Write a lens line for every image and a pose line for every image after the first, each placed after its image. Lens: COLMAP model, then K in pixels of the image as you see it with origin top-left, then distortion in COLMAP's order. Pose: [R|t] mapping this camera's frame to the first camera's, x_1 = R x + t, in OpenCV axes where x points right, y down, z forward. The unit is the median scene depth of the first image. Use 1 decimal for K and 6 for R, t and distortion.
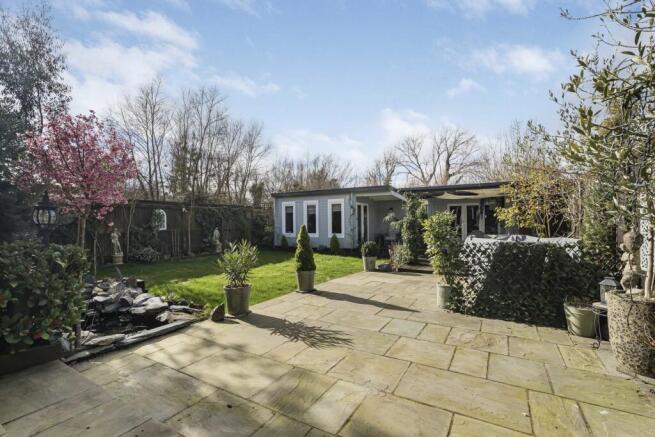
lens RADIAL K [[293.3, 0, 327.9], [0, 293.3, 217.9], [0, 0, 1]] dist [0.002701, -0.000938]
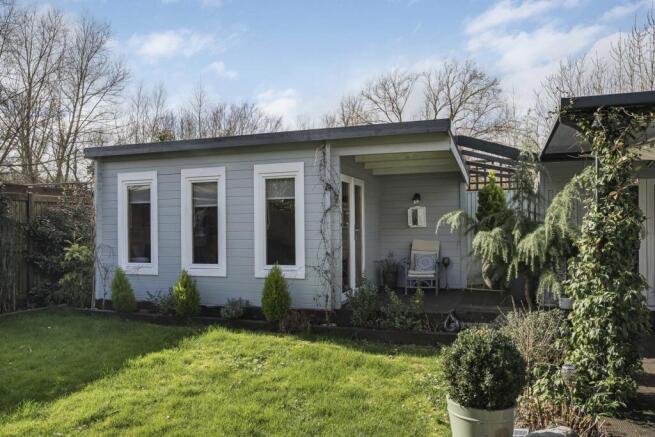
lens RADIAL K [[497.8, 0, 332.1], [0, 497.8, 220.7], [0, 0, 1]] dist [-0.005512, -0.002302]
pose [[0.982576, 0.002064, 0.185852, -0.017515], [-0.002029, 0.999998, -0.000377, 0.001643], [-0.185853, -0.000007, 0.982578, 0.385006]]
